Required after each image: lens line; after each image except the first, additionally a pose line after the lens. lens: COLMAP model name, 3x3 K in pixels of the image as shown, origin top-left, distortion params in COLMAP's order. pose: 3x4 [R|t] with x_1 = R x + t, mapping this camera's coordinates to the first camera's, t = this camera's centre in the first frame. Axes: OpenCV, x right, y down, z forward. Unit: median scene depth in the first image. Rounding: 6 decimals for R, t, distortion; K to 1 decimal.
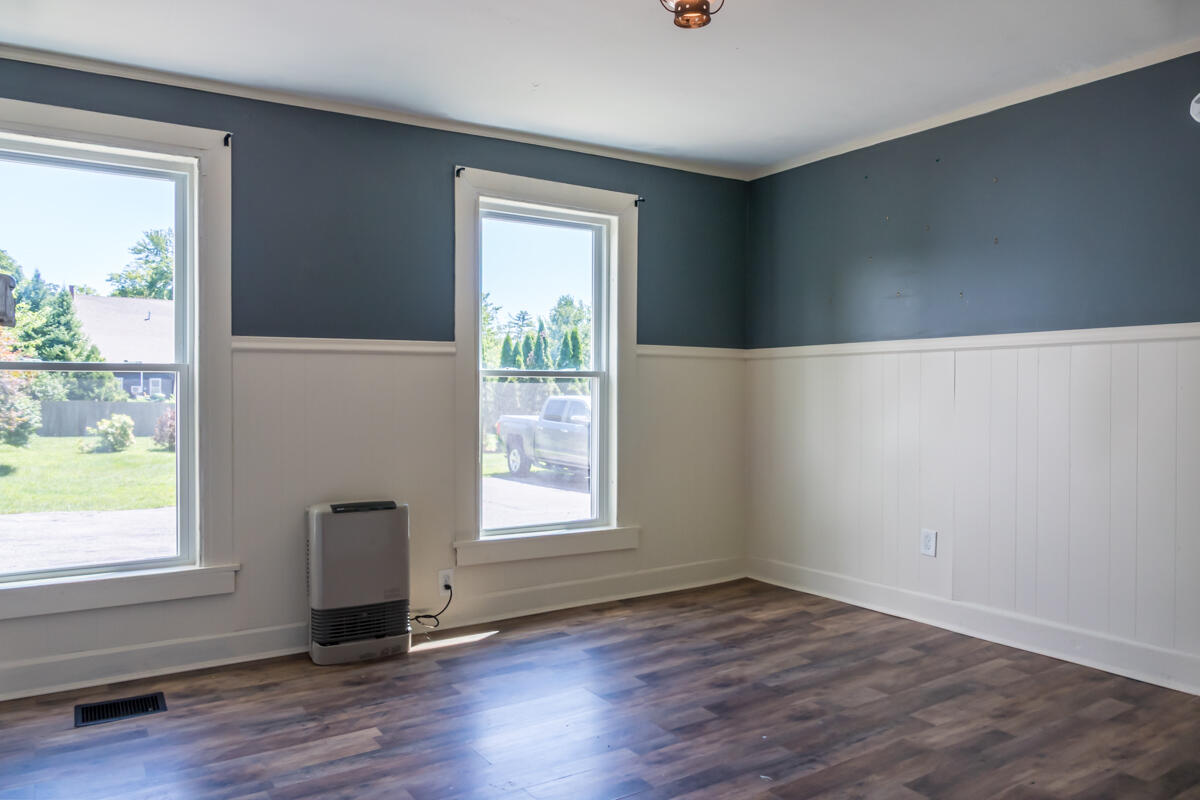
lens RADIAL K [[881.8, 0, 591.7], [0, 881.8, 397.3], [0, 0, 1]] dist [-0.011750, -0.000994]
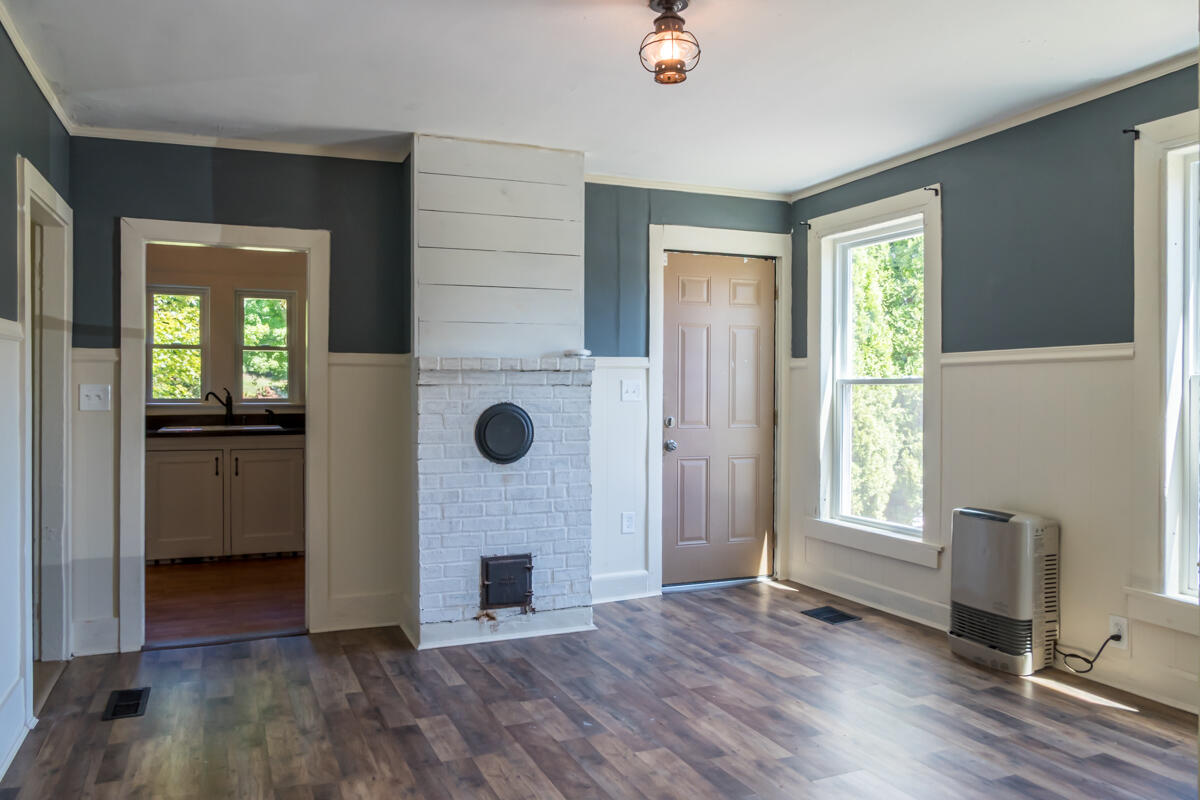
lens RADIAL K [[881.8, 0, 603.3], [0, 881.8, 394.8], [0, 0, 1]] dist [-0.011750, -0.000994]
pose [[-0.173077, -0.001592, -0.984907, 0.737787], [-0.018991, 0.999818, 0.001721, -0.006446], [0.984725, 0.019003, -0.173076, 0.661045]]
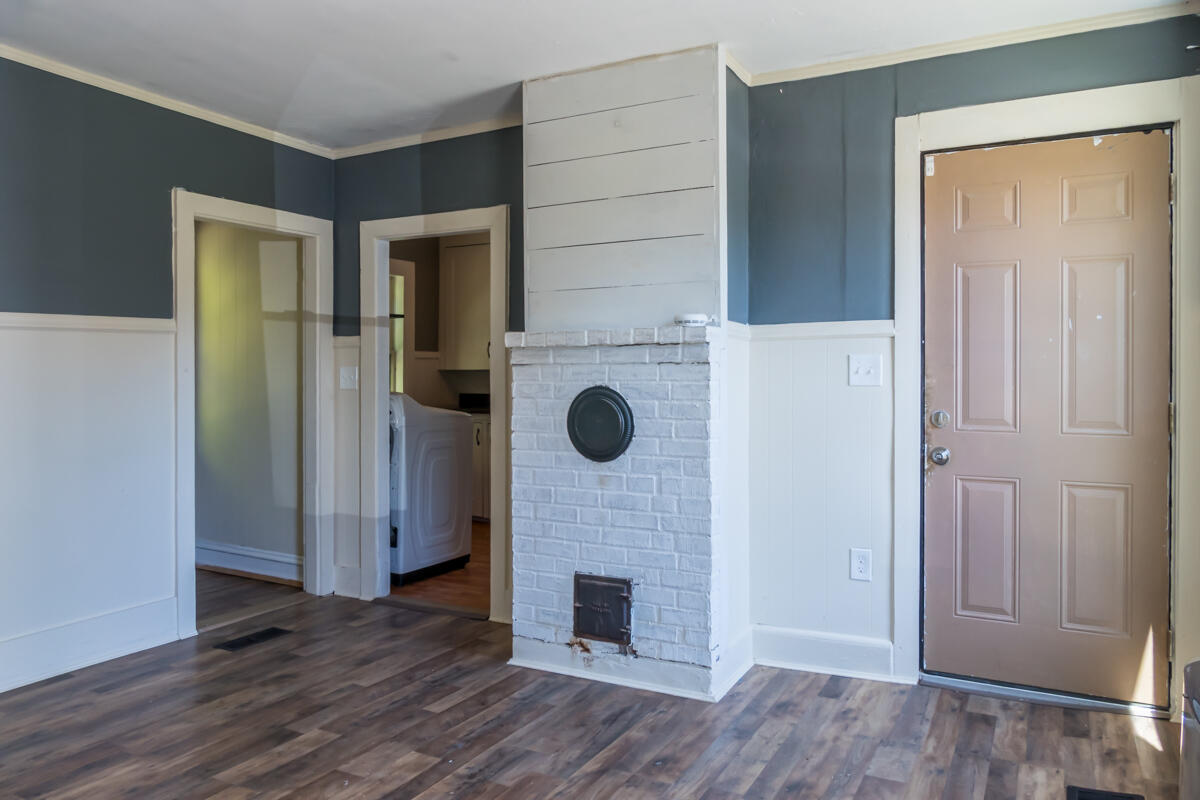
lens RADIAL K [[881.8, 0, 595.7], [0, 881.8, 373.1], [0, 0, 1]] dist [-0.011750, -0.000994]
pose [[-0.883791, -0.003810, -0.467866, 0.306983], [-0.011522, 0.999841, 0.013624, -0.013630], [0.467739, 0.017431, -0.883695, 0.974818]]
